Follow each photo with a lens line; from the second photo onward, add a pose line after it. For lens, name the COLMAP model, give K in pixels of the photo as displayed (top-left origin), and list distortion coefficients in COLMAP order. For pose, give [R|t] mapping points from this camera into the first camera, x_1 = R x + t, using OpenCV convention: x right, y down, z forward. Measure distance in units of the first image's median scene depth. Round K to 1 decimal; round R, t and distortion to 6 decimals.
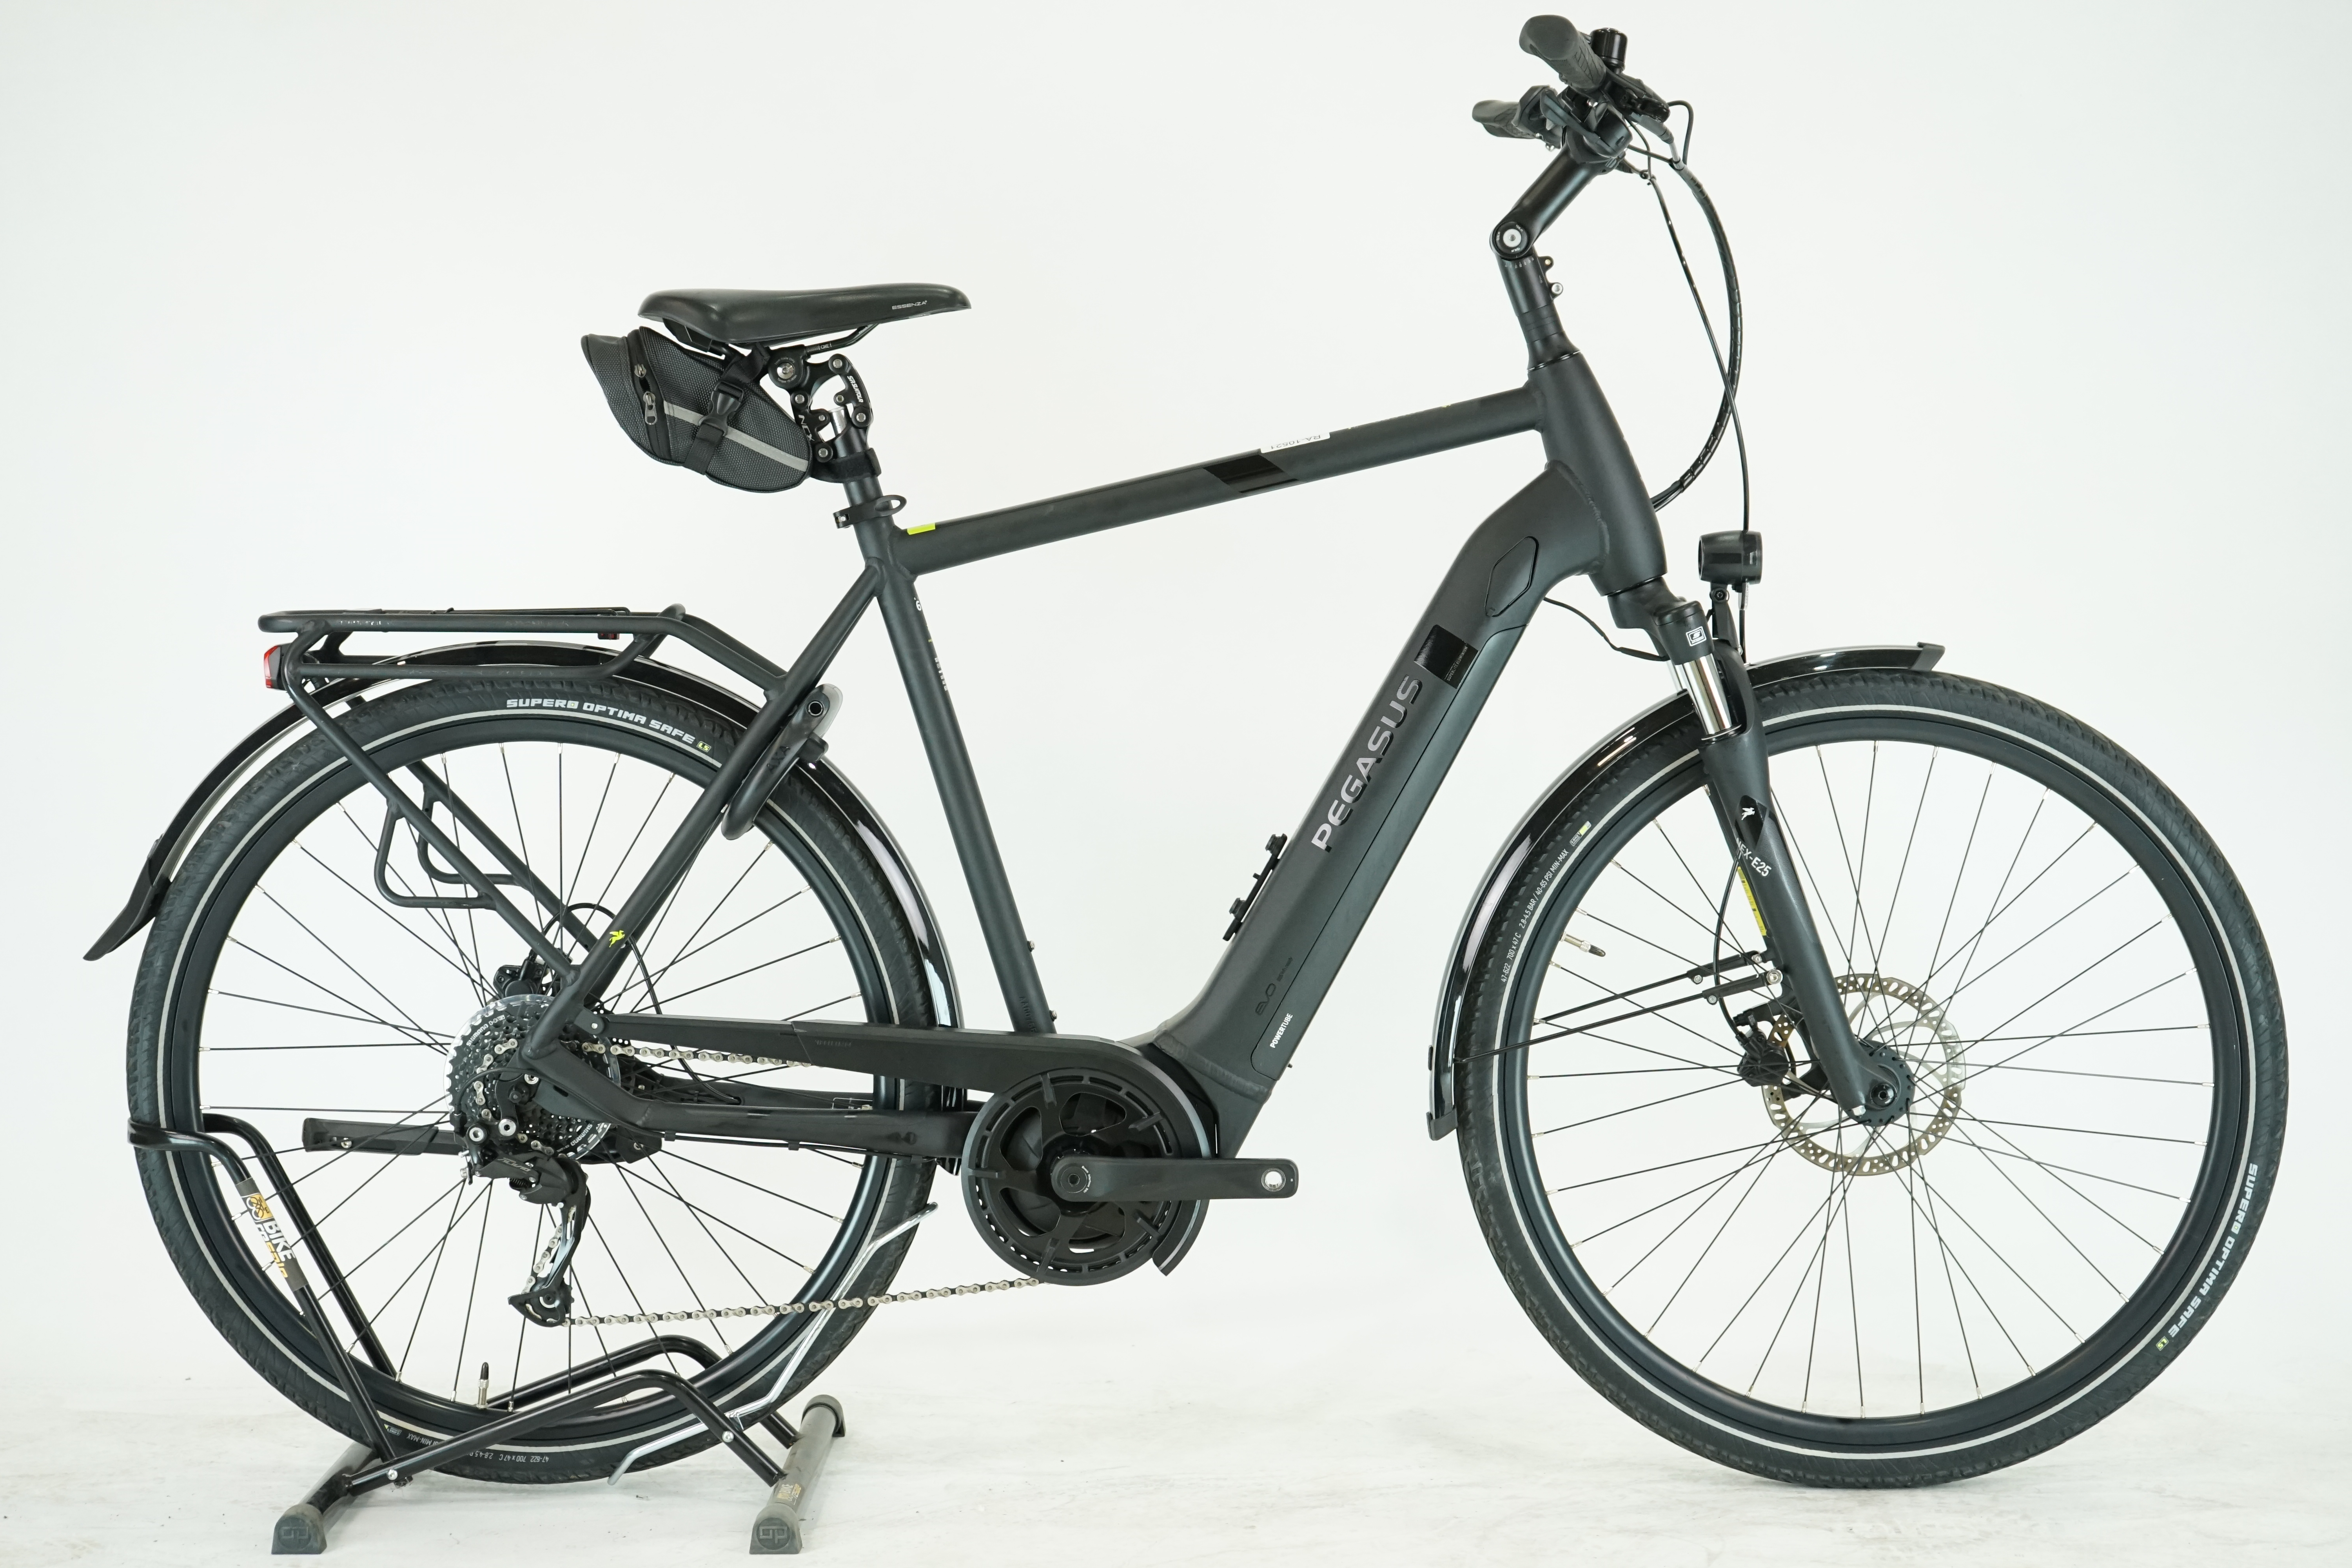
lens RADIAL K [[3680.7, 0, 1171.9], [0, 3680.7, 779.7], [0, 0, 1]] dist [-0.083369, 0.000000]
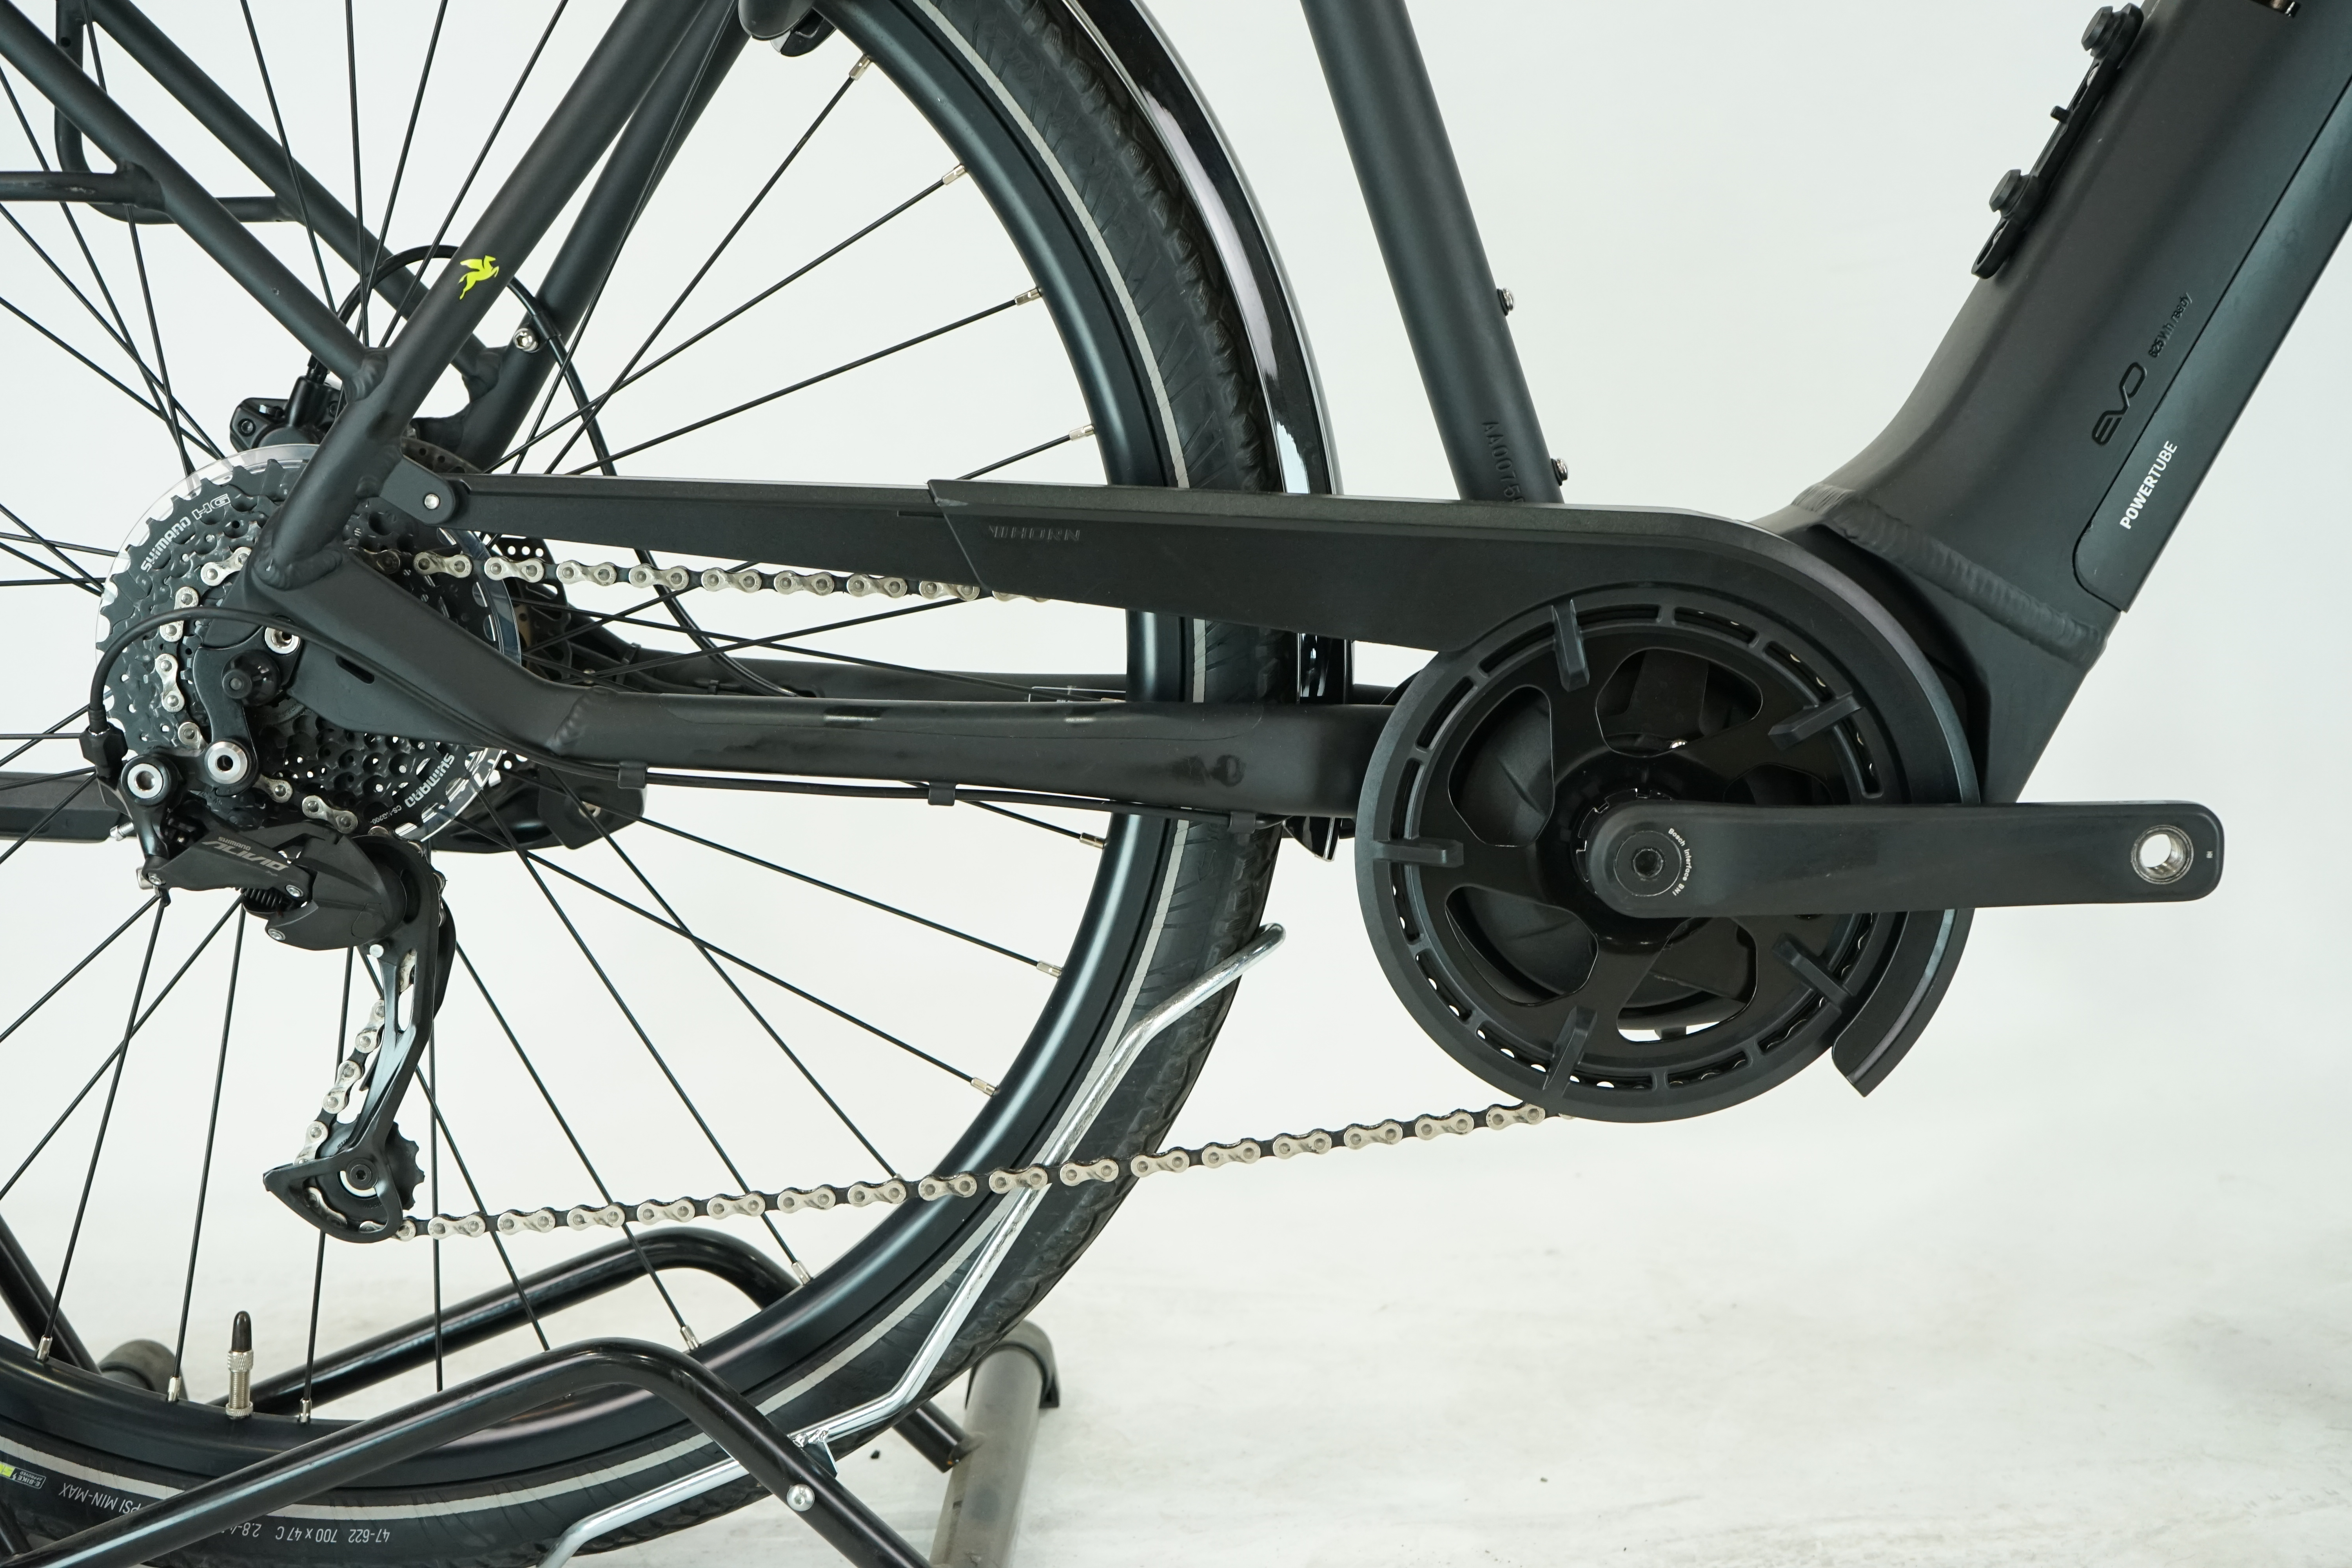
lens RADIAL K [[2823.2, 0, 1185.5], [0, 2823.2, 791.2], [0, 0, 1]] dist [0.038206, 0.000000]
pose [[0.999712, -0.018740, -0.014978, -0.070528], [0.019835, 0.996860, 0.076658, 0.075178], [0.013495, -0.076933, 0.996945, 0.682413]]
